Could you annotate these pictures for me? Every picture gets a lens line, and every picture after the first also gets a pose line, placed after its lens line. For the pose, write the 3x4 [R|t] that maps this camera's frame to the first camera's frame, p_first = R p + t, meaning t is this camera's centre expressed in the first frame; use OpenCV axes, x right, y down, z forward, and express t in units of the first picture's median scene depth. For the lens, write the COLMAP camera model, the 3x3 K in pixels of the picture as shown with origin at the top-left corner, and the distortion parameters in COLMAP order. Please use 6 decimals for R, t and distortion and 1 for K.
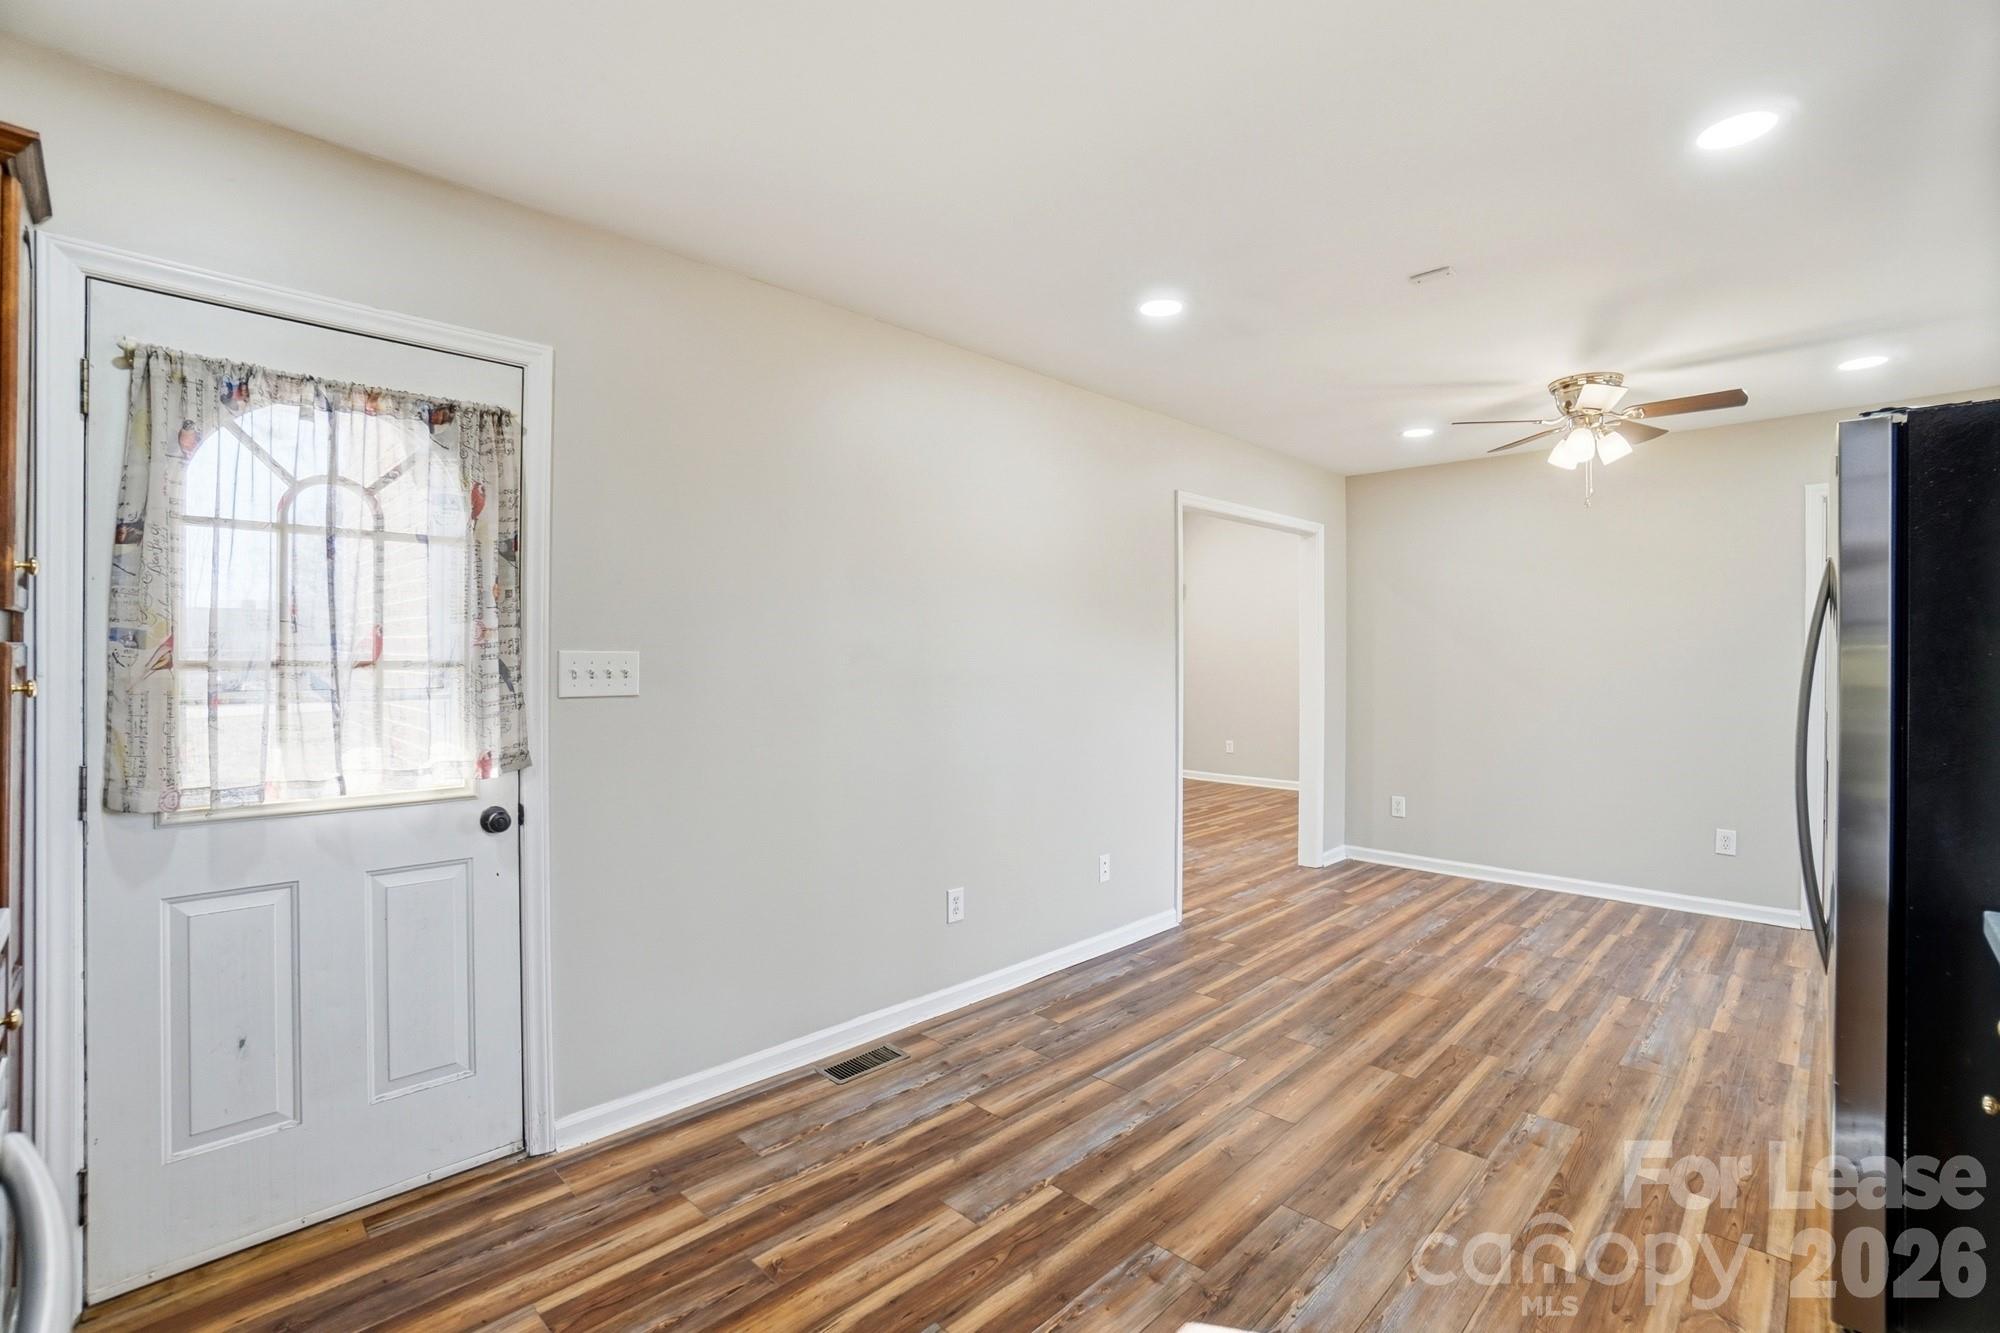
lens RADIAL K [[899.3, 0, 987.0], [0, 899.3, 661.9], [0, 0, 1]] dist [-0.055533, 0.017410]
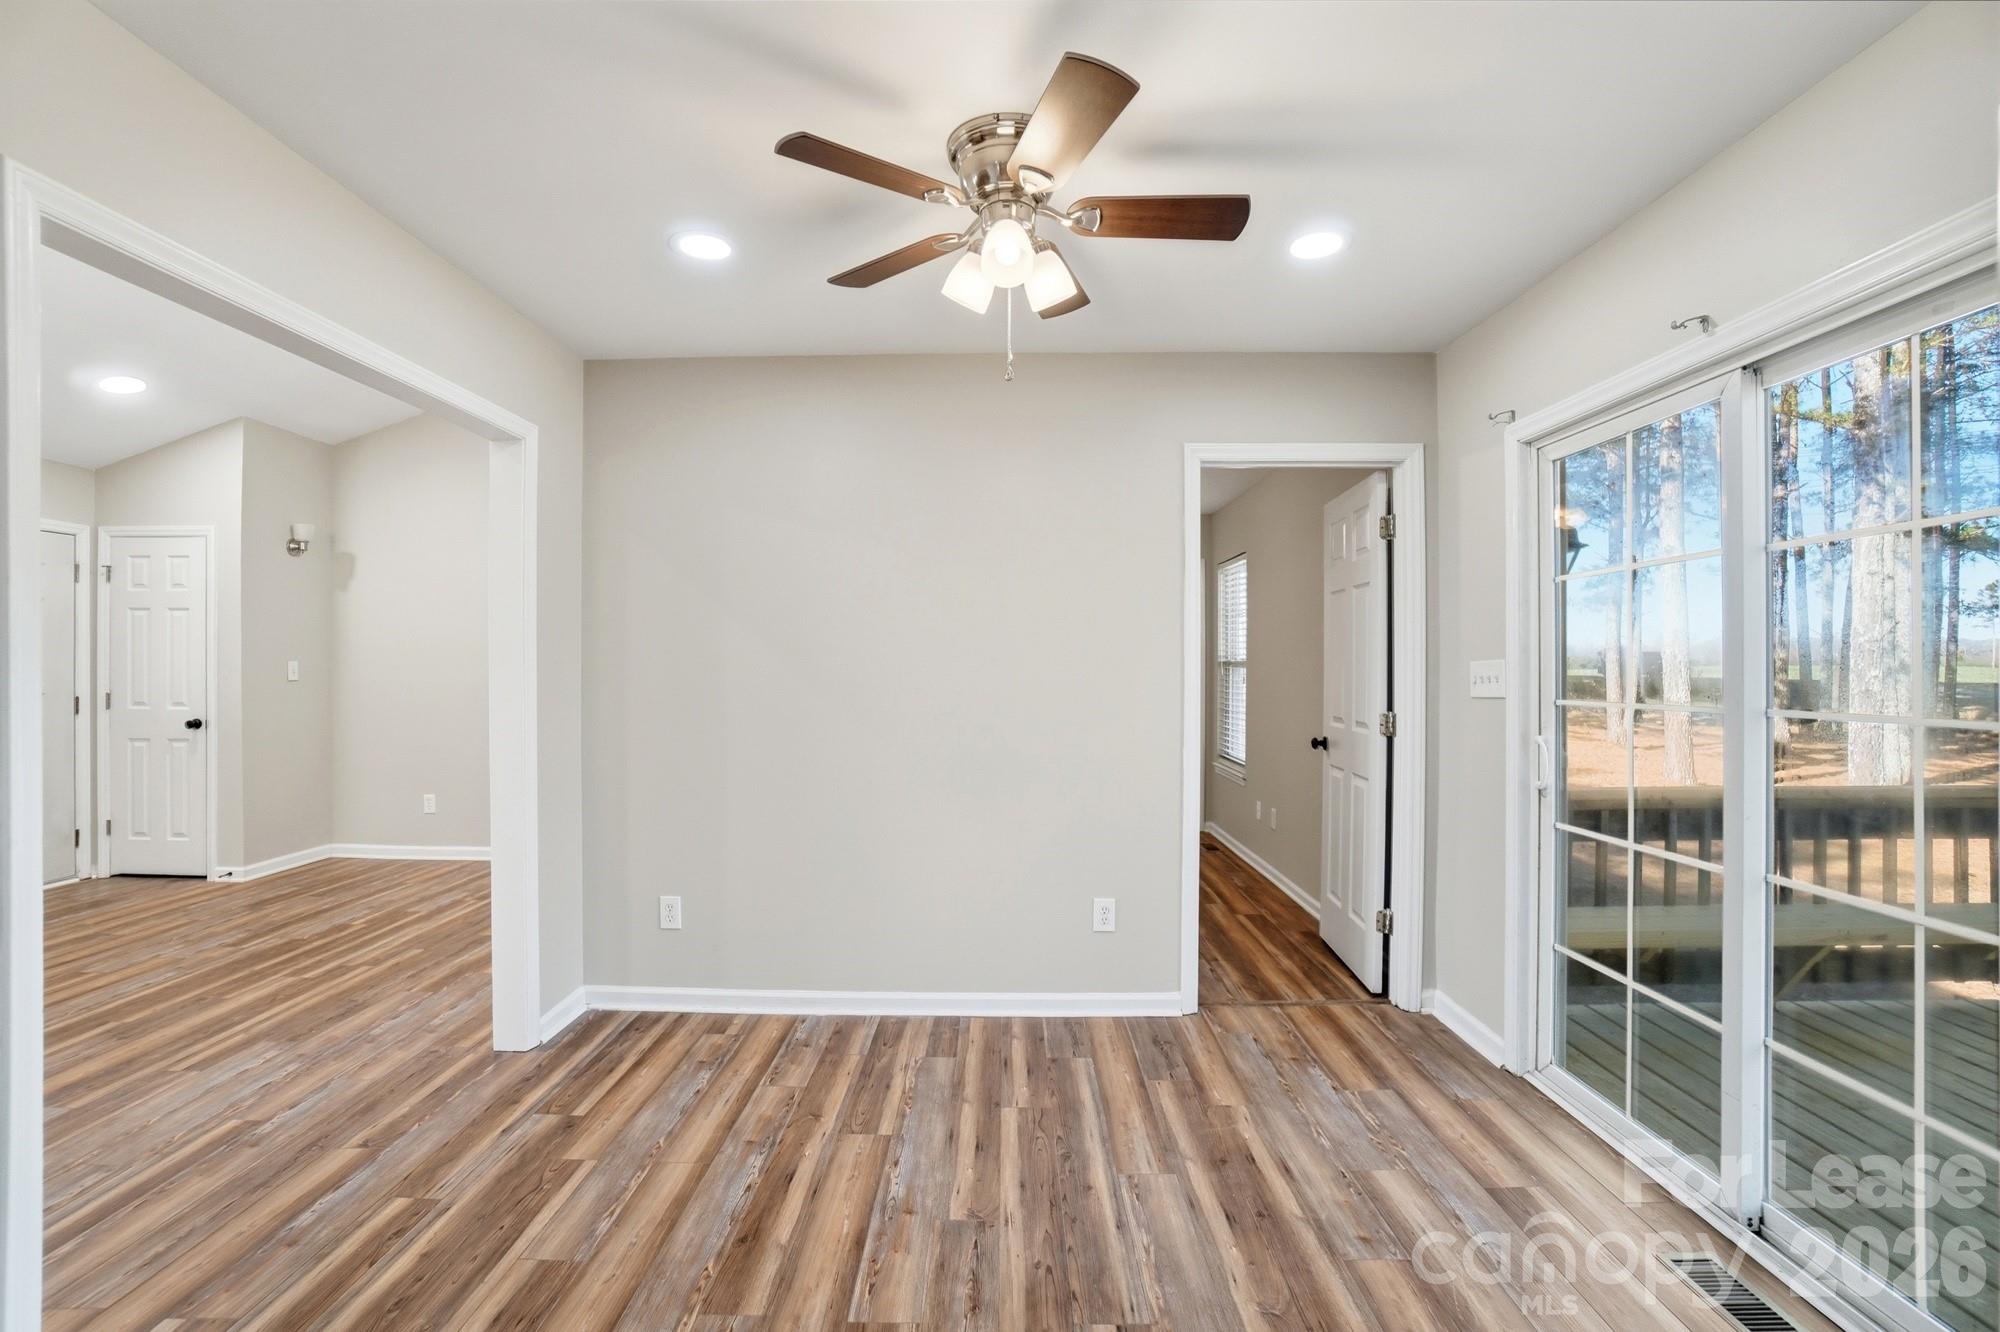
lens RADIAL K [[899.3, 0, 994.7], [0, 899.3, 665.3], [0, 0, 1]] dist [-0.055533, 0.017410]
pose [[0.717553, 0.002660, 0.696499, 0.370159], [0.004764, 0.999951, -0.008726, 0.000790], [-0.696487, 0.009579, 0.717505, 0.762829]]
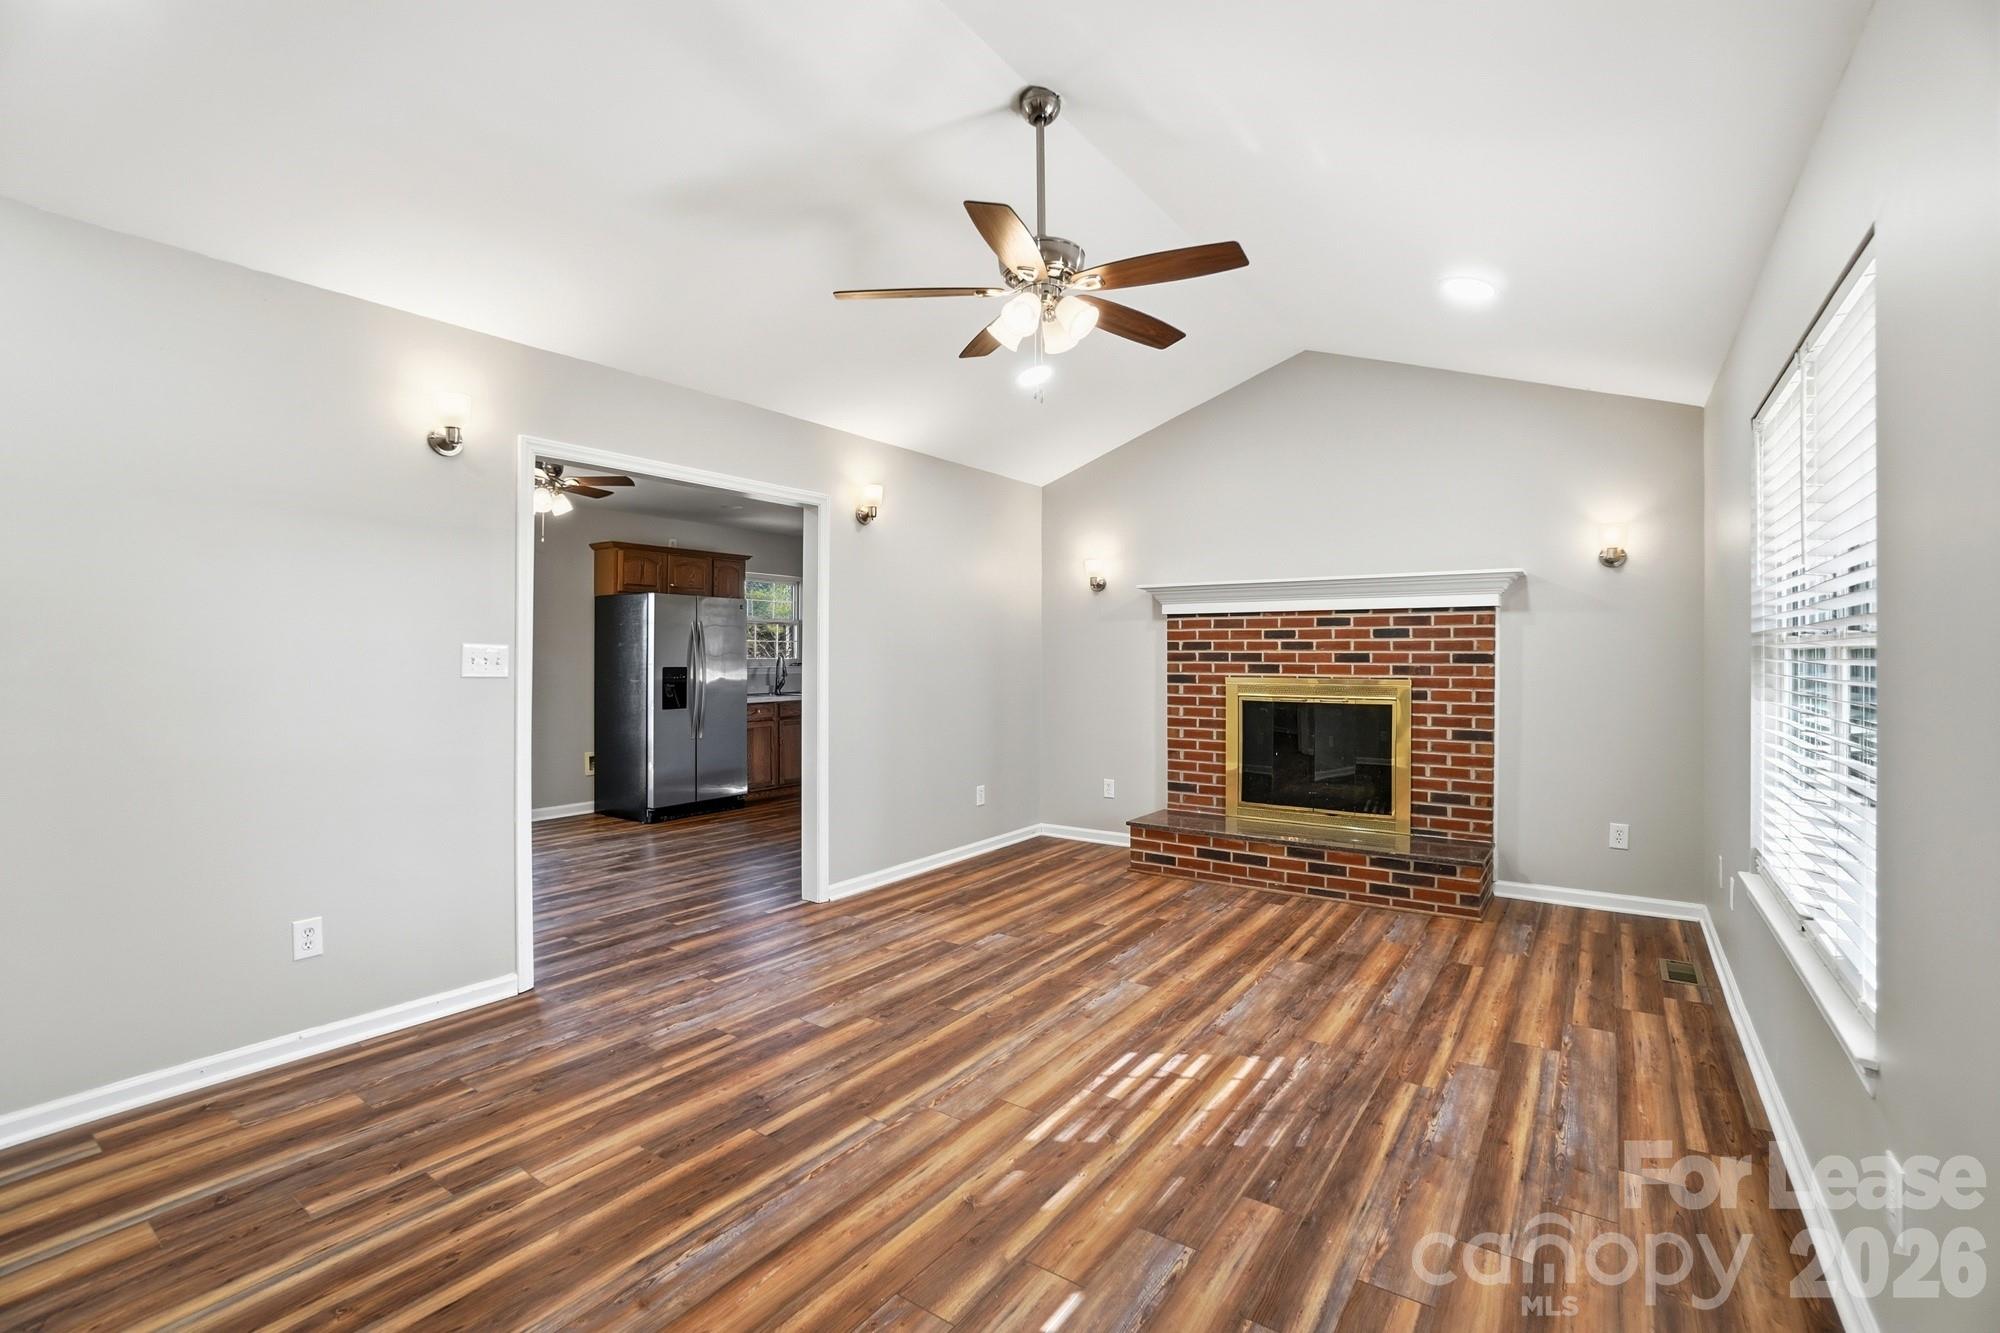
lens RADIAL K [[899.3, 0, 977.4], [0, 899.3, 659.5], [0, 0, 1]] dist [-0.055533, 0.017410]
pose [[-0.987580, -0.005195, -0.157031, 0.268920], [-0.007939, 0.999826, 0.016854, -0.024085], [0.156917, 0.017891, -0.987450, 3.084224]]
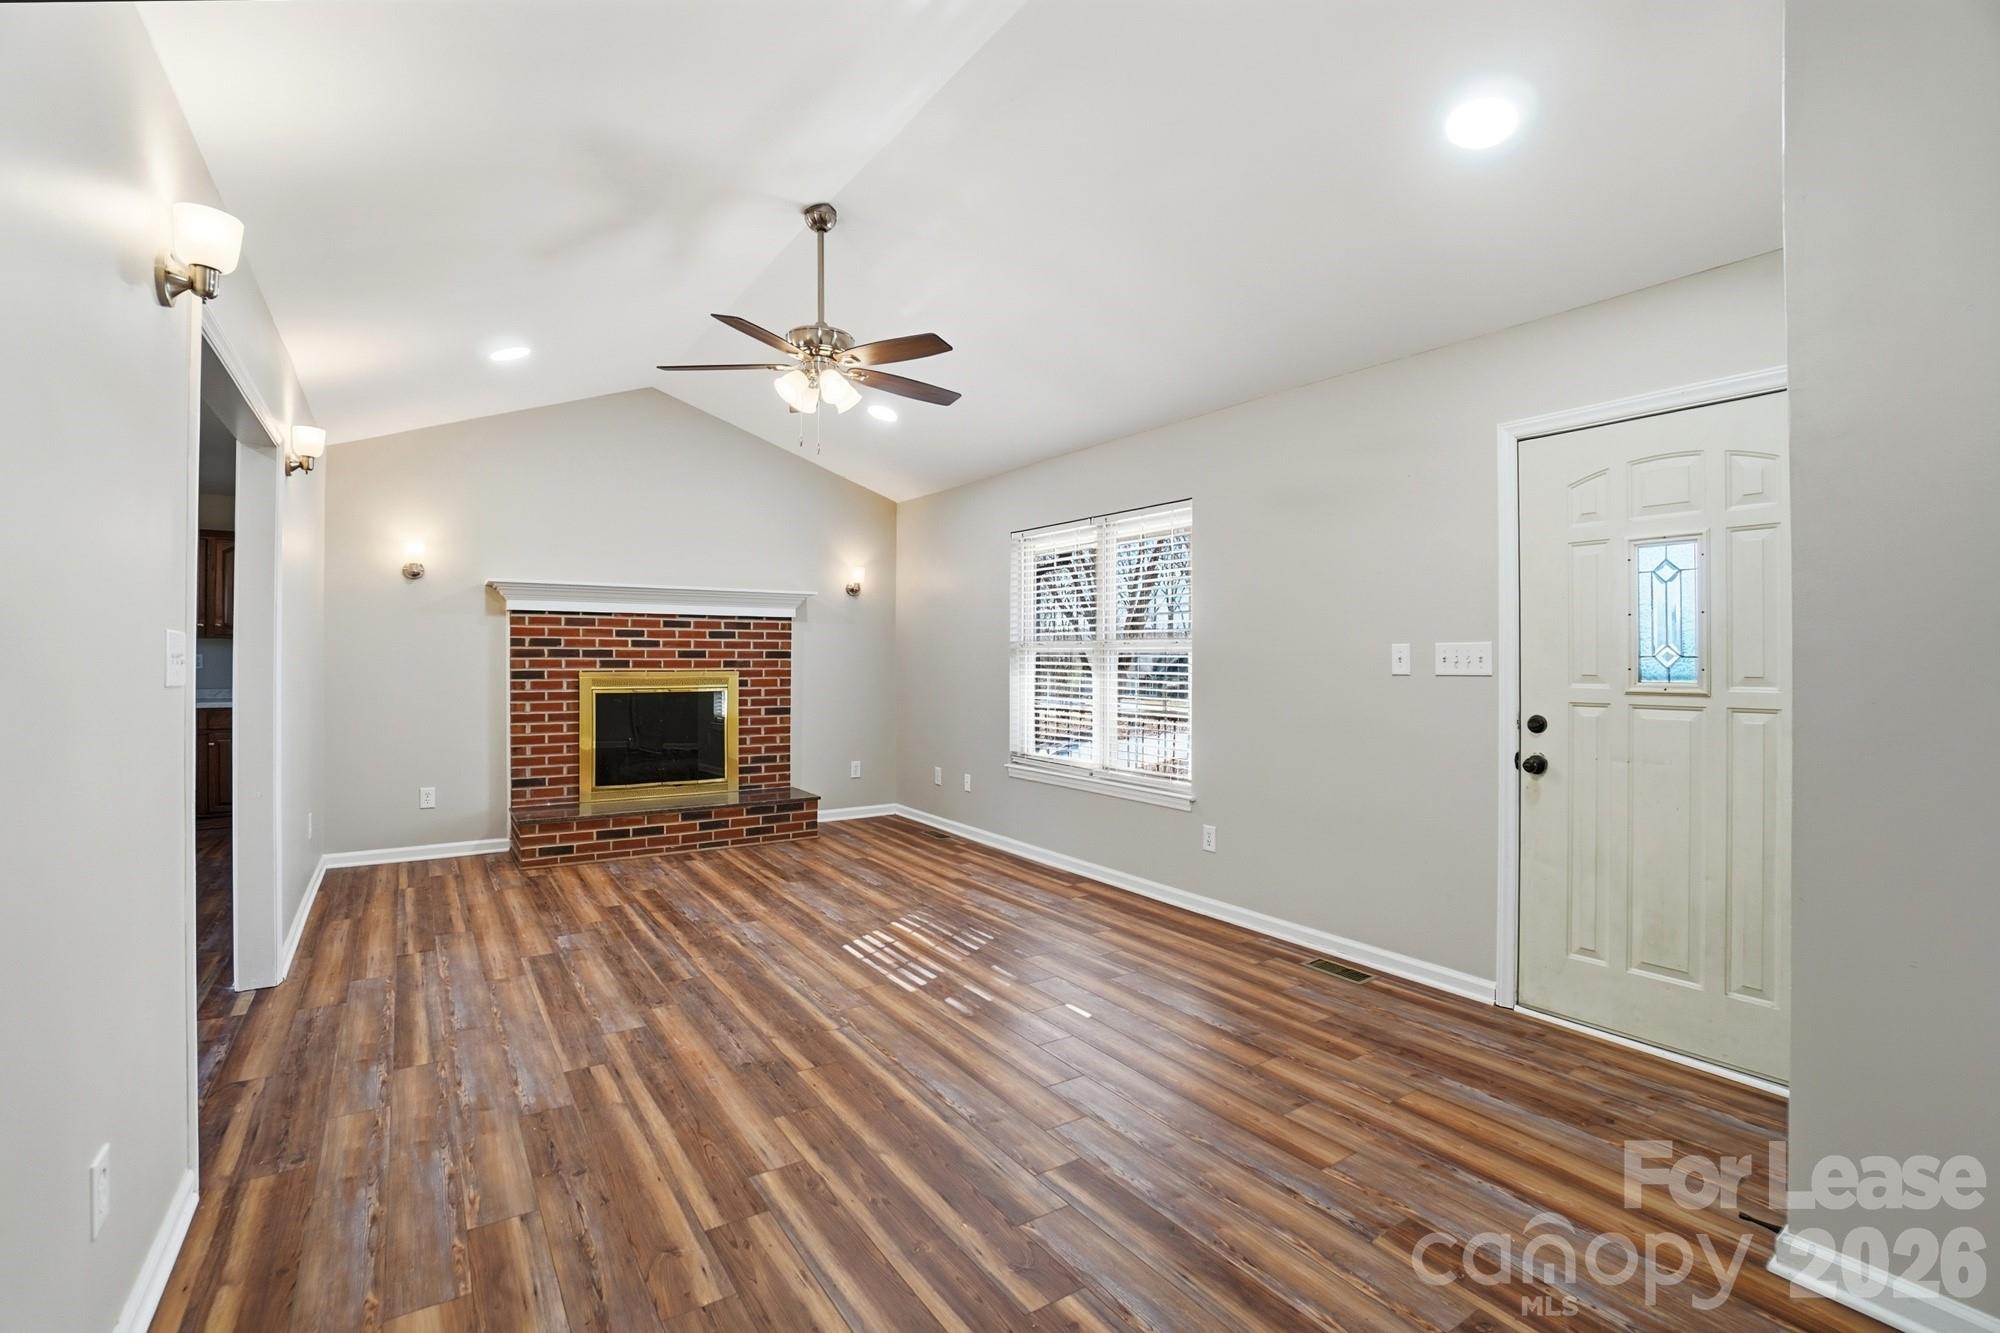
lens RADIAL K [[899.3, 0, 1009.4], [0, 899.3, 662.0], [0, 0, 1]] dist [-0.055533, 0.017410]
pose [[-0.193806, 0.001893, -0.981038, 1.206056], [-0.019120, 0.999801, 0.005706, -0.012302], [0.980853, 0.019864, -0.193732, 2.643016]]
